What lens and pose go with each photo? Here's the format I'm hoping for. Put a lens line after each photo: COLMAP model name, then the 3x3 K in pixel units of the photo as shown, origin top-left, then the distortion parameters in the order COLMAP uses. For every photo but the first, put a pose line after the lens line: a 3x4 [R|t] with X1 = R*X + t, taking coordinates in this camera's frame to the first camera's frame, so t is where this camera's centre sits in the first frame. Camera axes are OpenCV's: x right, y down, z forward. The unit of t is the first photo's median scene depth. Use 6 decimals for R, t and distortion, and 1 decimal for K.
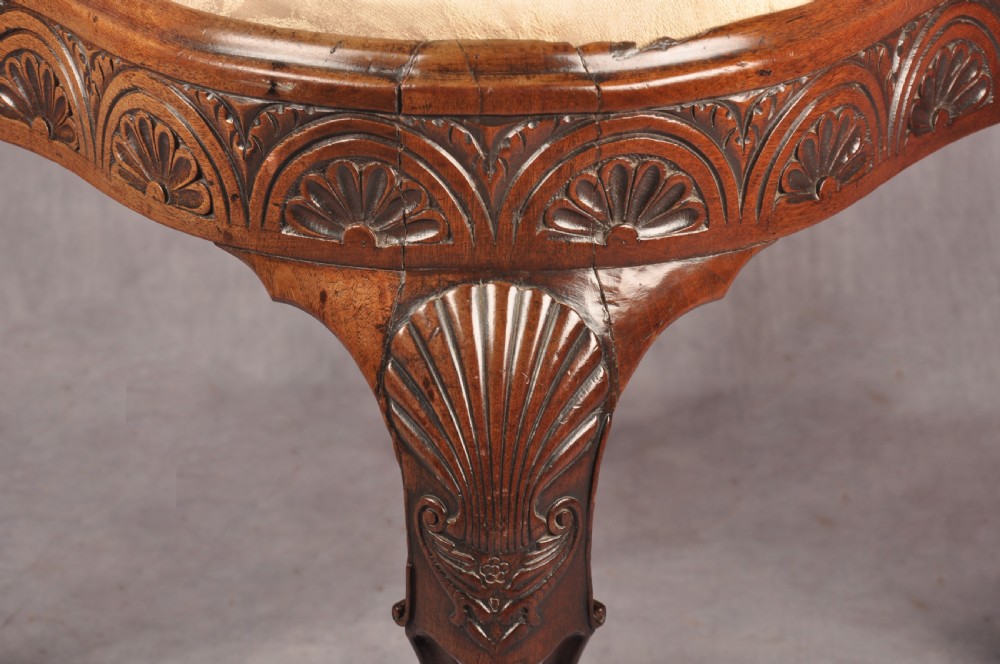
lens RADIAL K [[3408.1, 0, 500.0], [0, 3408.1, 332.0], [0, 0, 1]] dist [0.744004, 0.347052]
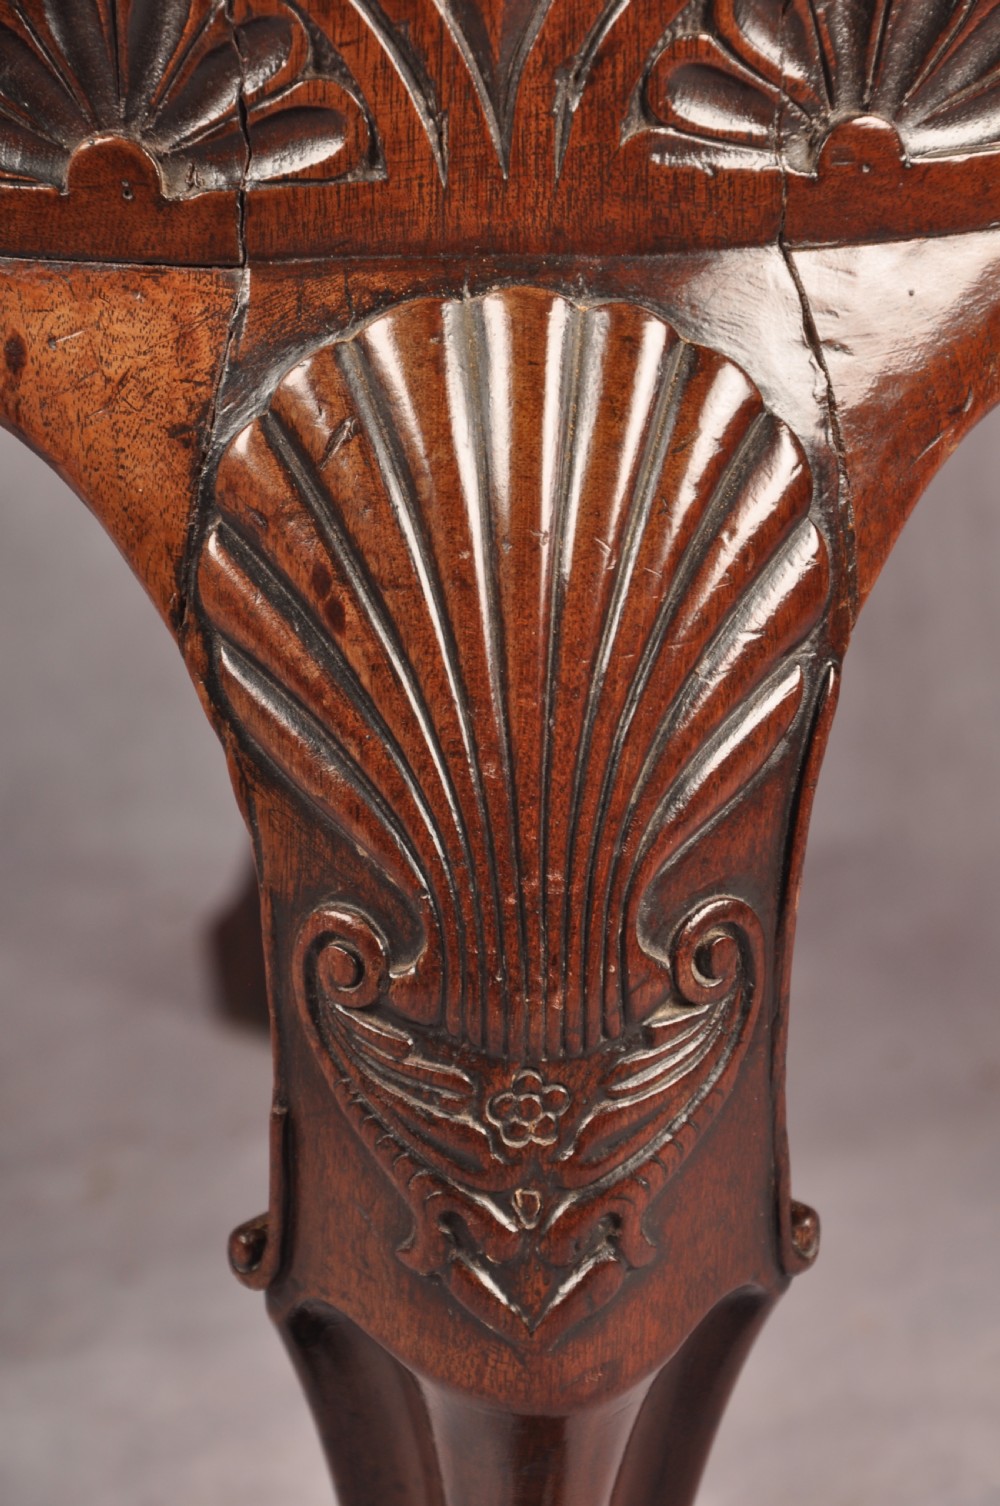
lens RADIAL K [[5132.7, 0, 500.0], [0, 5132.7, 753.0], [0, 0, 1]] dist [0.744004, 0.347052]
pose [[0.997914, -0.028676, 0.057831, -0.034193], [0.031371, 0.998438, -0.046238, 0.057567], [-0.056415, 0.047955, 0.997255, 0.468370]]
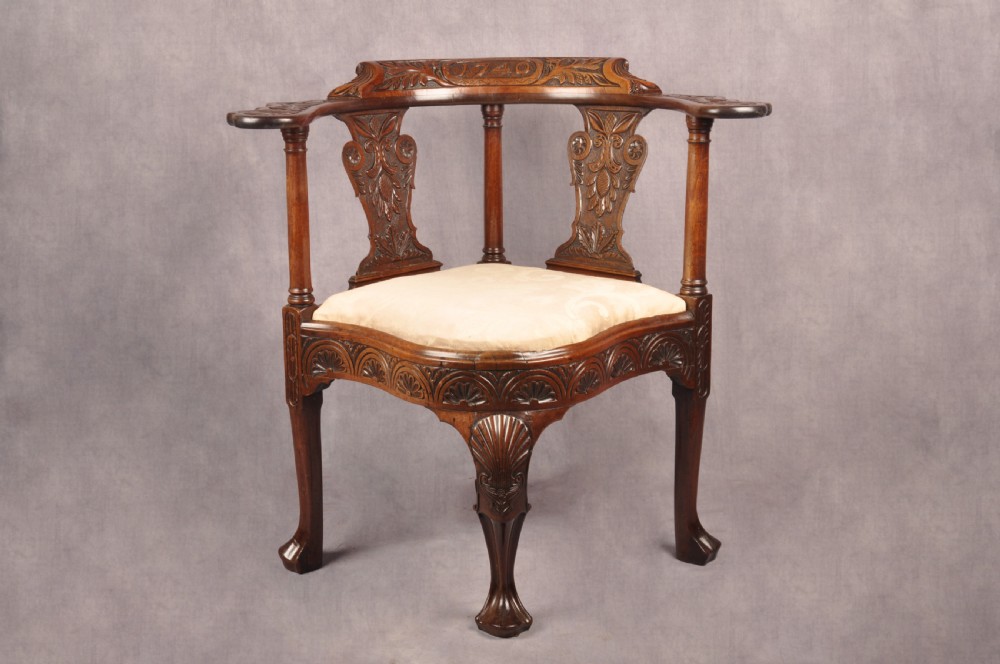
lens RADIAL K [[1534.8, 0, 500.0], [0, 1534.8, 332.0], [0, 0, 1]] dist [0.177549, -0.060935]
pose [[0.999928, -0.009209, 0.007637, -0.013744], [0.010107, 0.991802, -0.127387, 0.109648], [-0.006401, 0.127455, 0.991824, -0.680641]]
